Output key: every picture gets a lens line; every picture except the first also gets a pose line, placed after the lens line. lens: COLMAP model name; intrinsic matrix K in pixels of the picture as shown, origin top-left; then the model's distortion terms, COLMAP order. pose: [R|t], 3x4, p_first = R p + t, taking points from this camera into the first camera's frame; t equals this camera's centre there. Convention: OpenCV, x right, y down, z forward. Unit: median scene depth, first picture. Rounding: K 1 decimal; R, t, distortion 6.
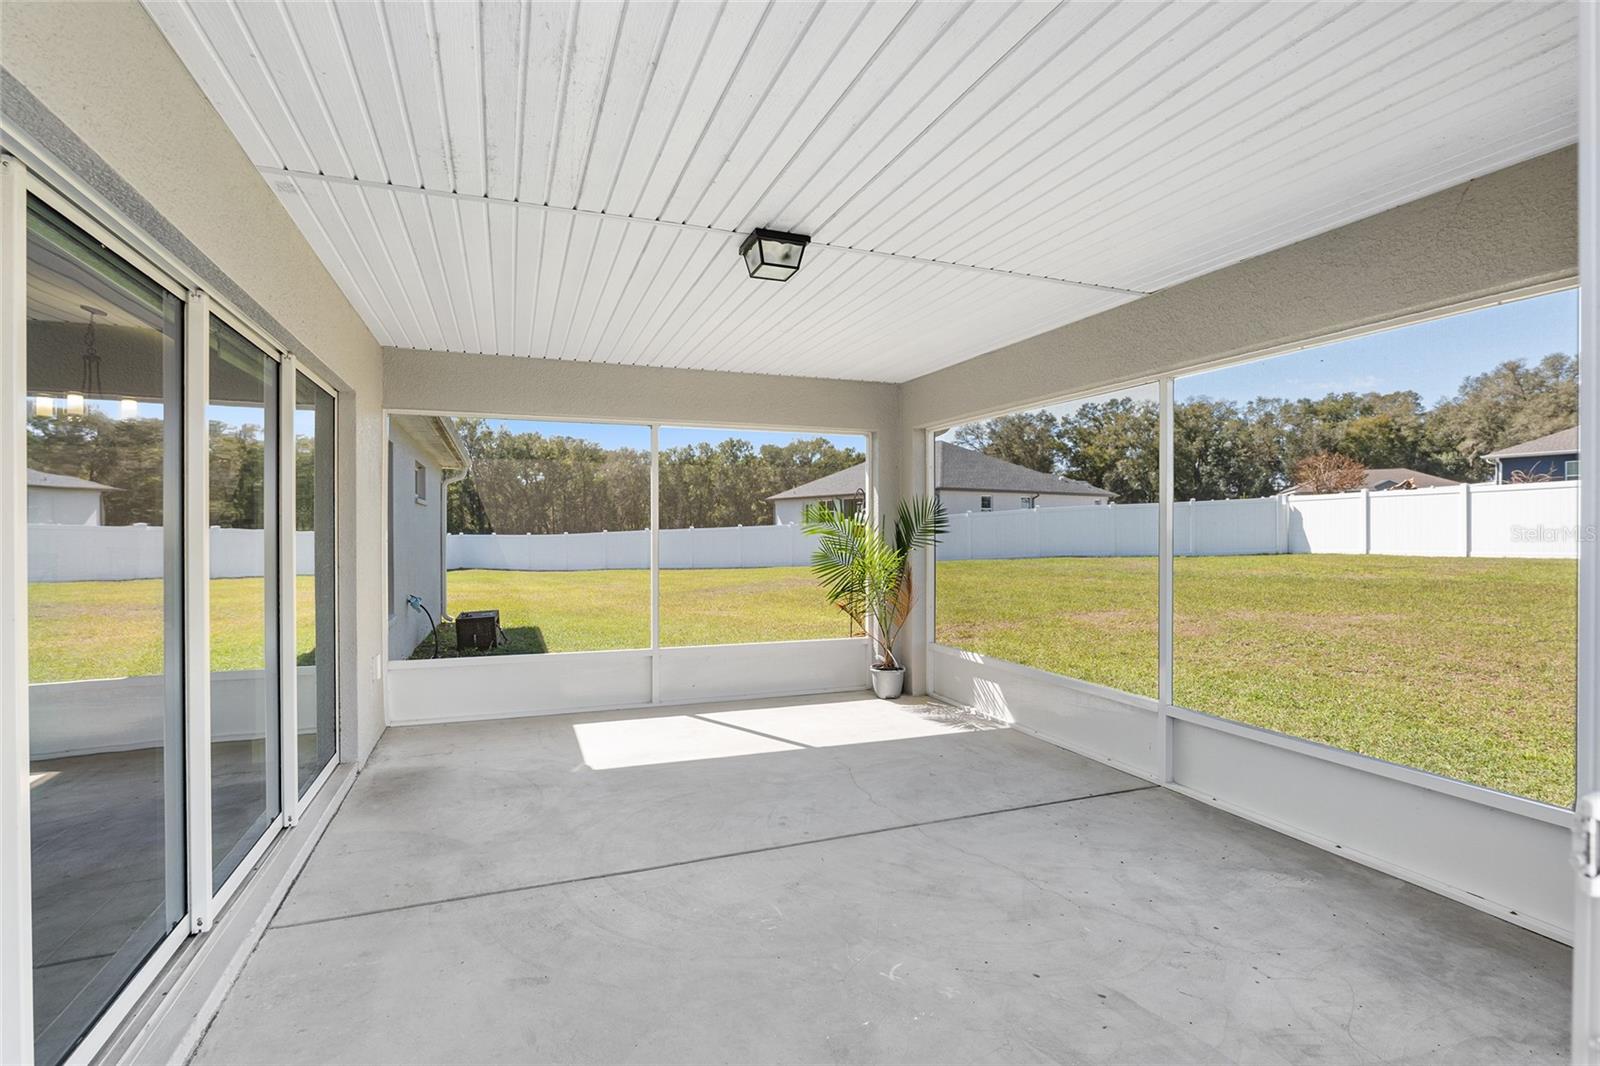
lens RADIAL K [[745.5, 0, 793.3], [0, 745.5, 530.7], [0, 0, 1]] dist [-0.021173, 0.003607]
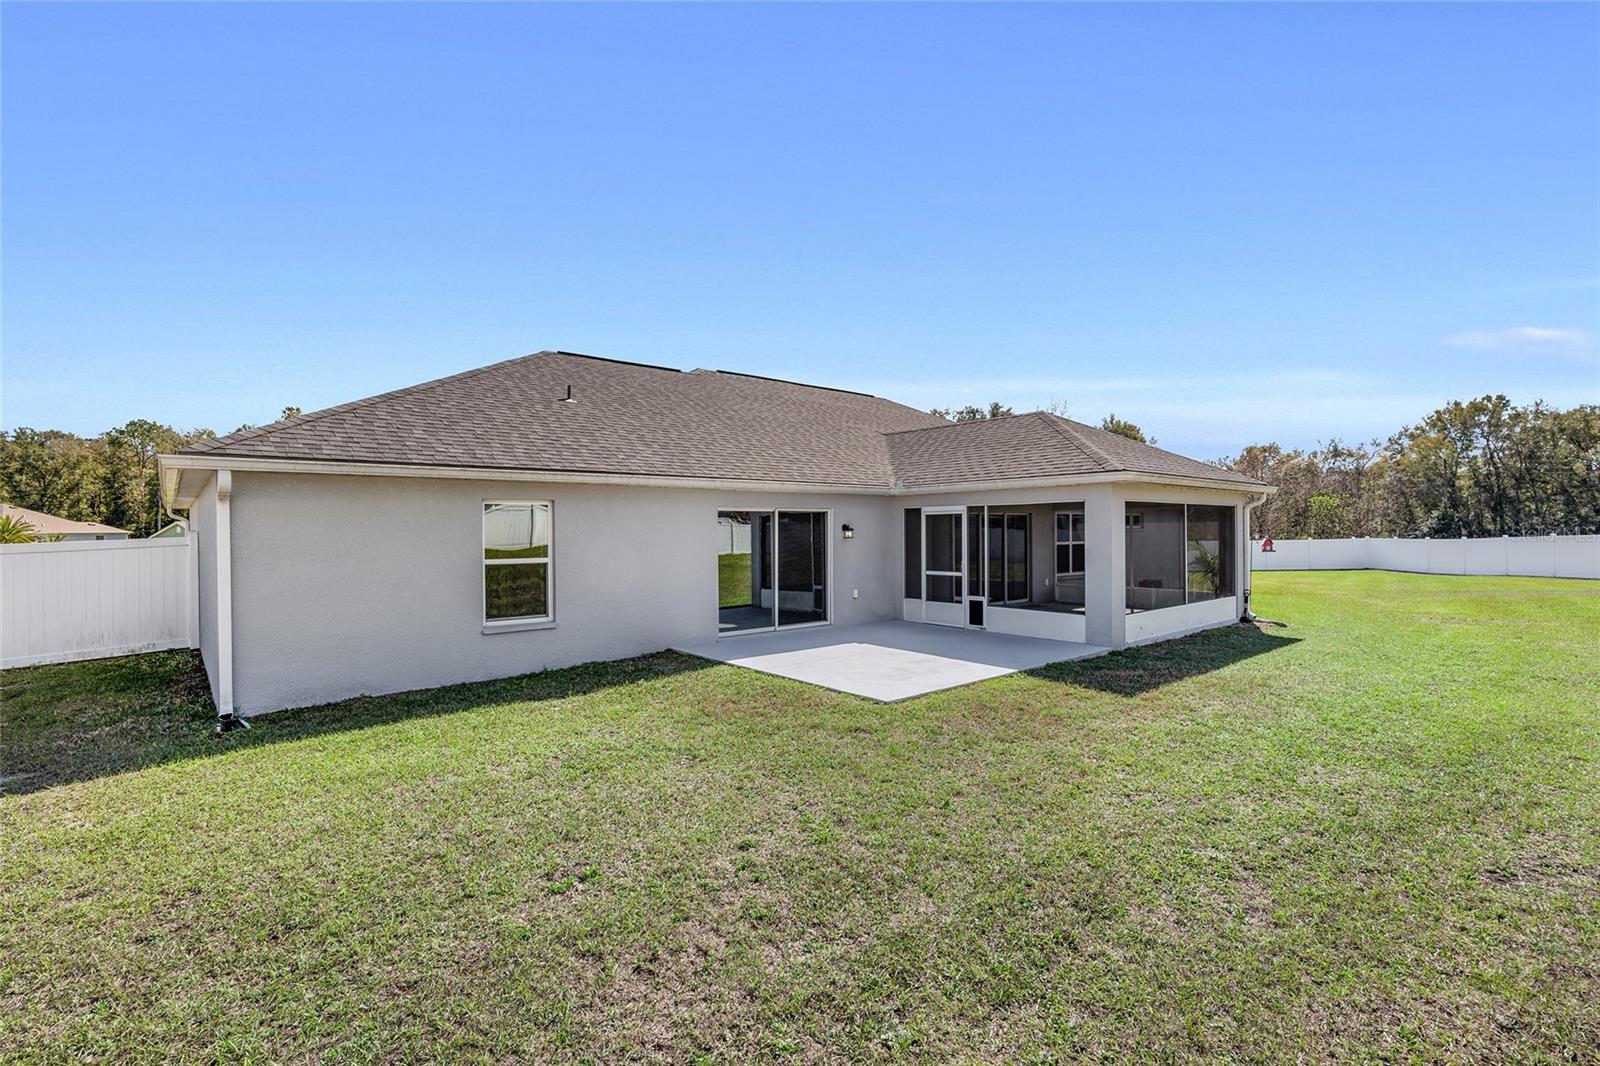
lens RADIAL K [[745.5, 0, 801.6], [0, 745.5, 534.9], [0, 0, 1]] dist [-0.021173, 0.003607]
pose [[0.332157, 0.000646, -0.943224, 0.812627], [0.006000, 0.999978, 0.002798, -0.025544], [0.943205, -0.006589, 0.332146, -0.329022]]
